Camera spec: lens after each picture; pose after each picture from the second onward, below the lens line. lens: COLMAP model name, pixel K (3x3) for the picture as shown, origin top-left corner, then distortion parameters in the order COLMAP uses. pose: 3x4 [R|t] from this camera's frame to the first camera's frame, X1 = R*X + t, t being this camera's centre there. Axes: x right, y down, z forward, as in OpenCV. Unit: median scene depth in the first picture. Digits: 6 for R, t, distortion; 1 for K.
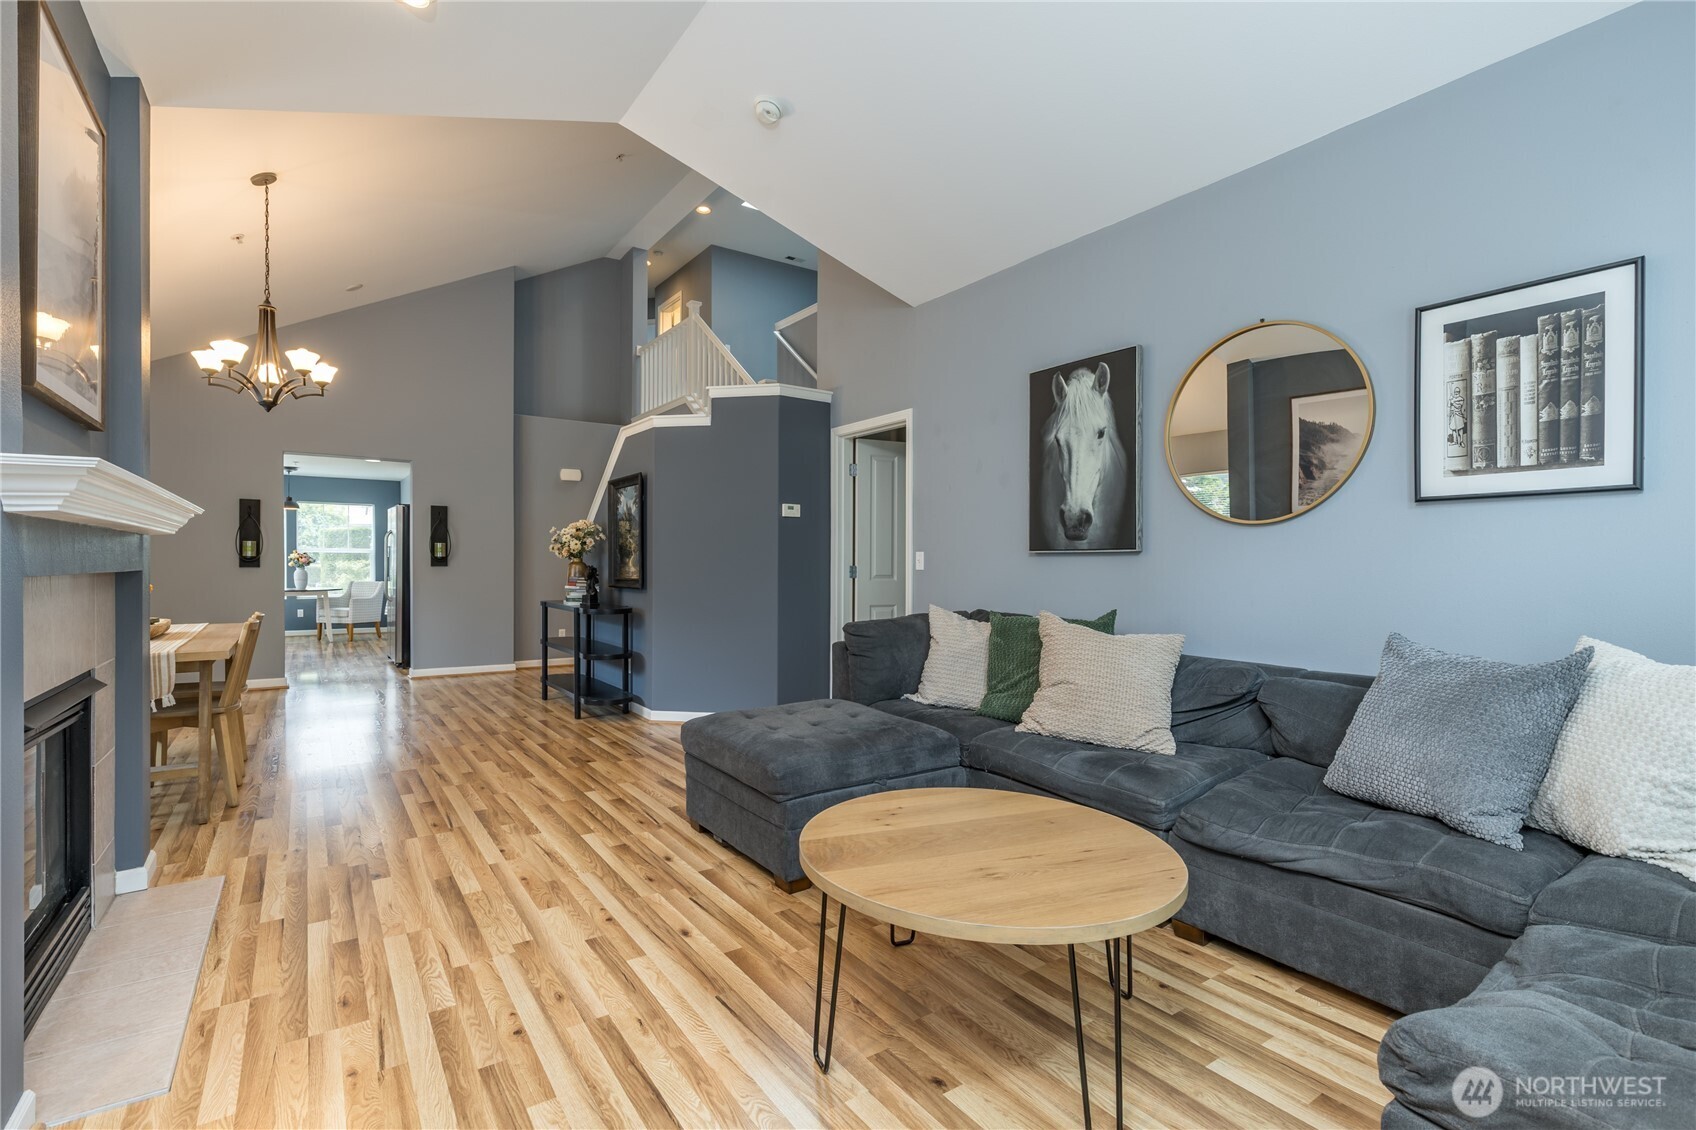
lens RADIAL K [[778.8, 0, 834.8], [0, 778.8, 553.8], [0, 0, 1]] dist [-0.000339, -0.000454]
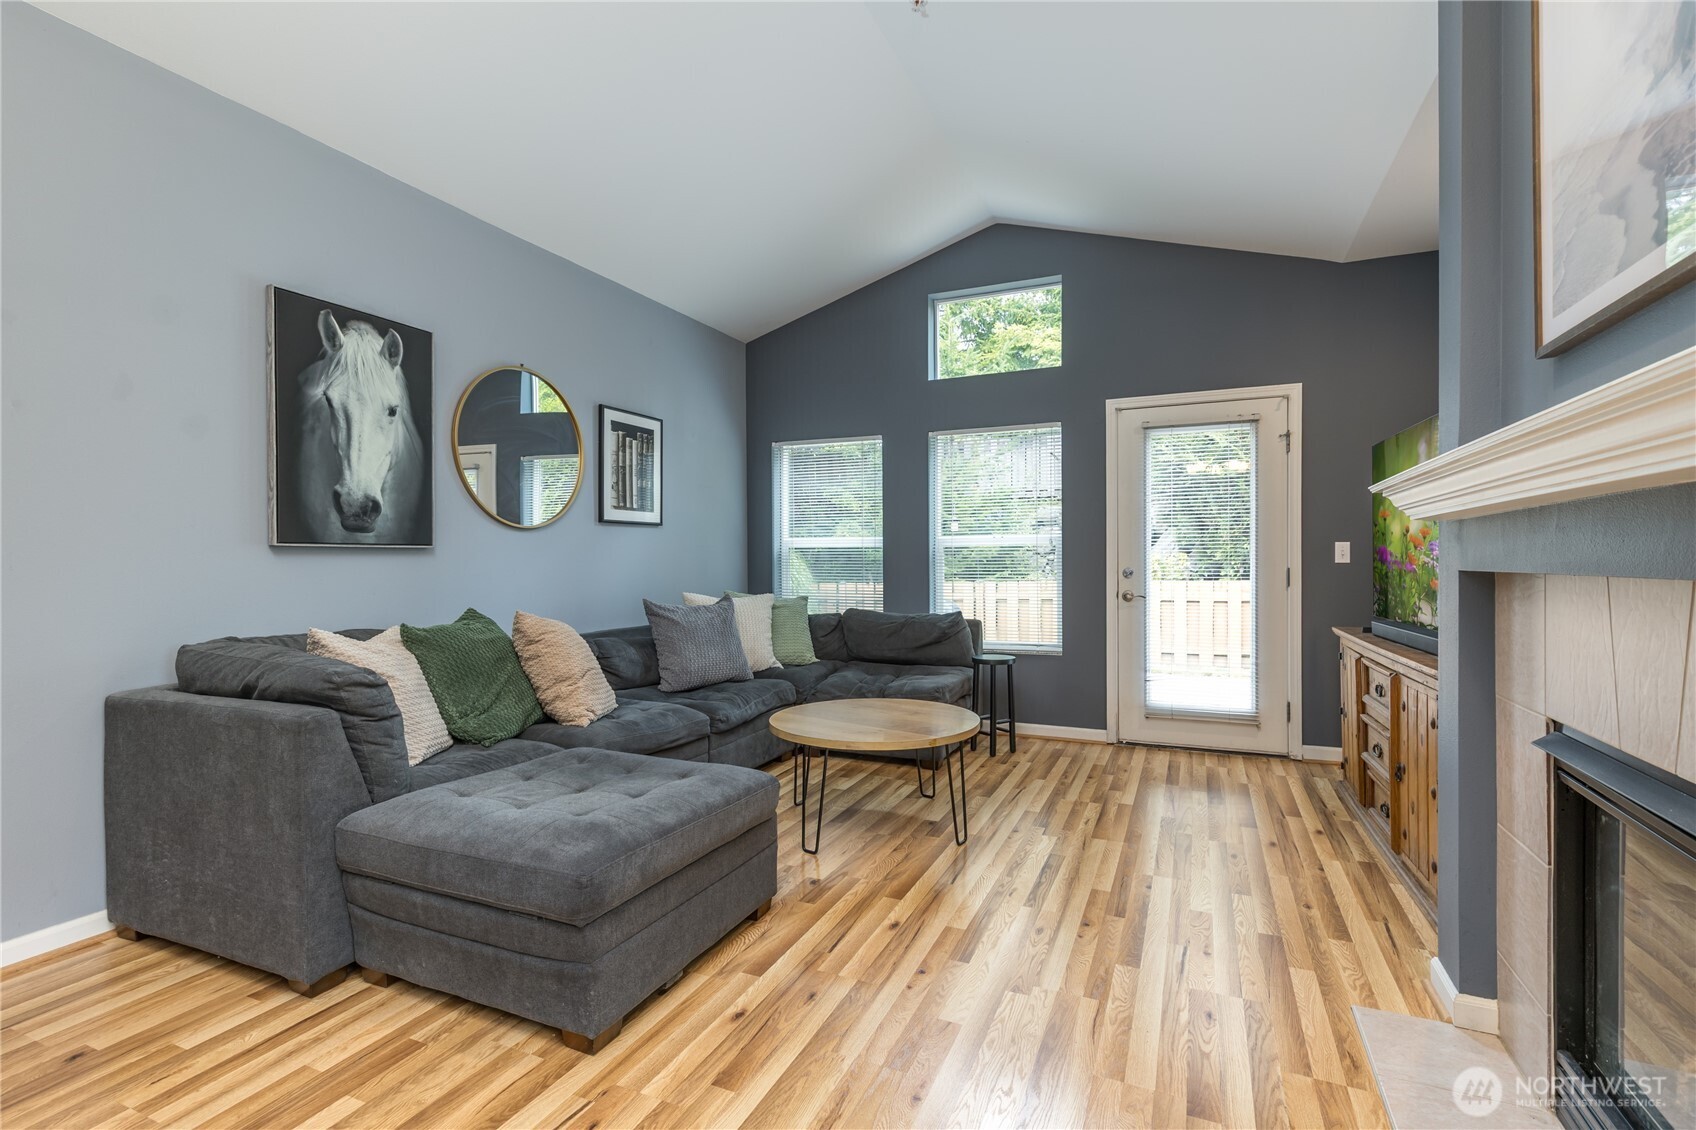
lens RADIAL K [[778.8, 0, 834.8], [0, 778.8, 553.8], [0, 0, 1]] dist [-0.000339, -0.000454]
pose [[-0.513841, 0.004525, 0.857873, -0.922852], [-0.008554, 0.999909, -0.010398, 0.013165], [-0.857843, -0.012681, -0.513756, 1.437011]]
